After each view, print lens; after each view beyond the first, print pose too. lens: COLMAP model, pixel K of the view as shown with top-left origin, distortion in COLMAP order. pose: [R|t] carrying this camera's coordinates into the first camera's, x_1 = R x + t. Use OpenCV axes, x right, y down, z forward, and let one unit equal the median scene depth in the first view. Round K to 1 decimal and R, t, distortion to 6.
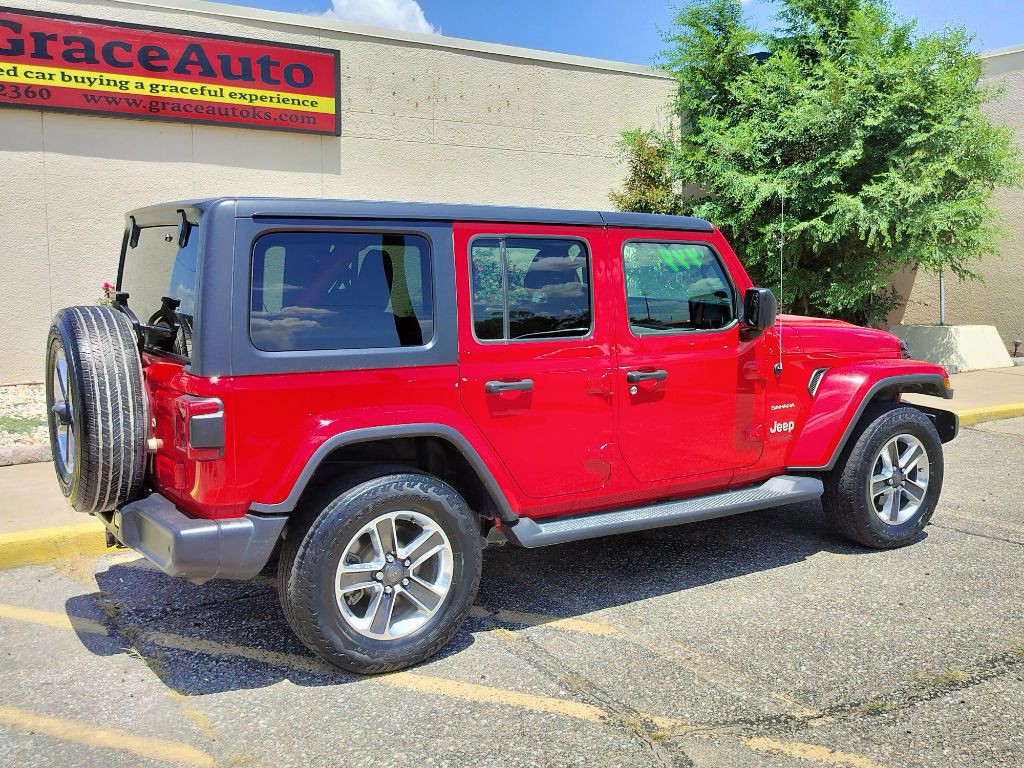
lens RADIAL K [[996.8, 0, 508.5], [0, 996.8, 382.0], [0, 0, 1]] dist [0.080370, -0.140959]
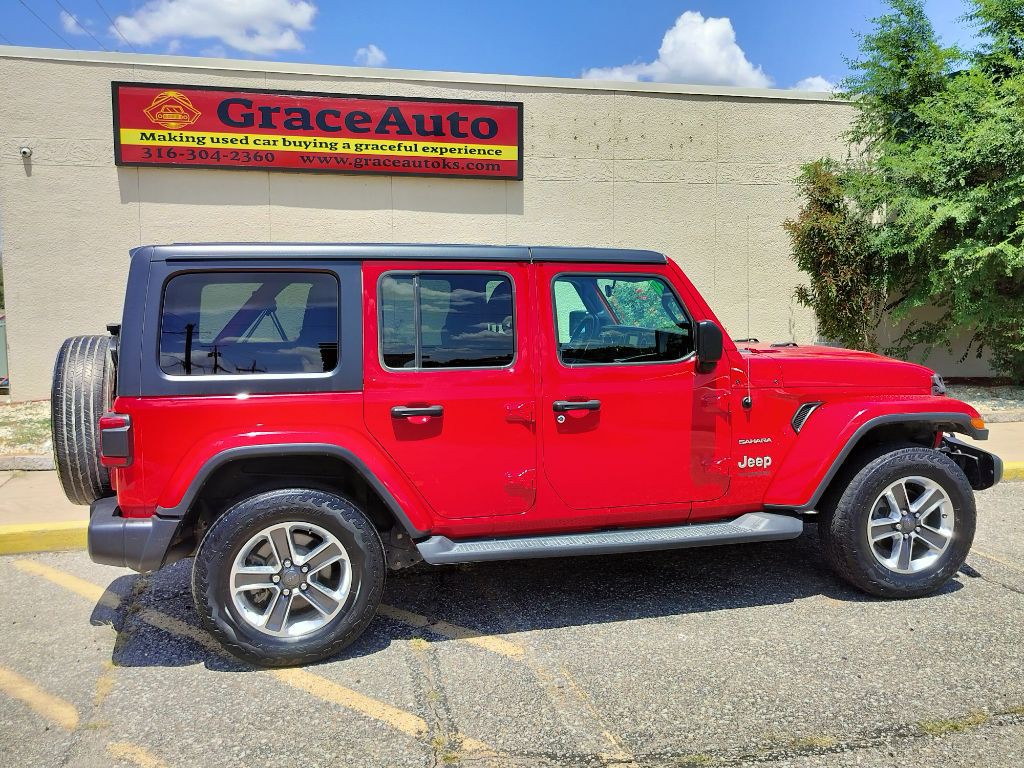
lens RADIAL K [[926.9, 0, 512.6], [0, 926.9, 385.5], [0, 0, 1]] dist [0.081380, -0.142964]
pose [[0.949848, 0.021070, -0.312001, 0.167564], [-0.026907, 0.999534, -0.014413, -0.004989], [0.311552, 0.022085, 0.949972, 0.035008]]
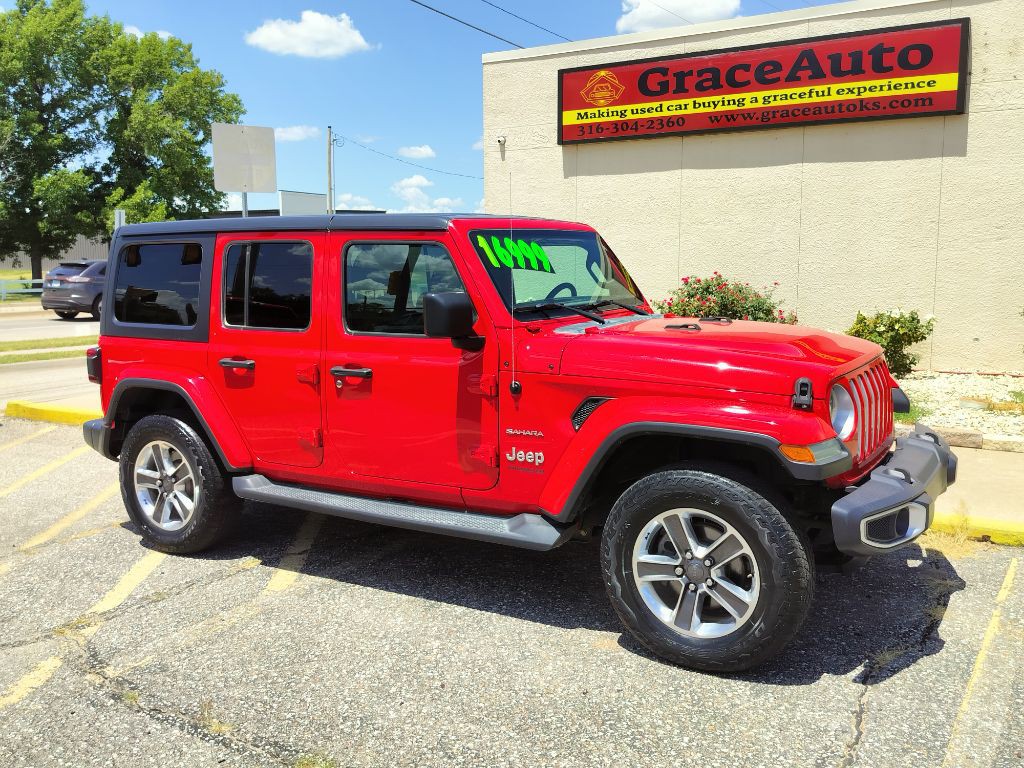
lens RADIAL K [[916.7, 0, 516.0], [0, 916.7, 382.2], [0, 0, 1]] dist [0.075130, -0.121197]
pose [[0.441162, 0.112447, -0.890355, 0.483389], [-0.094293, 0.992435, 0.078618, -0.039453], [0.892460, 0.049271, 0.448428, 0.326085]]
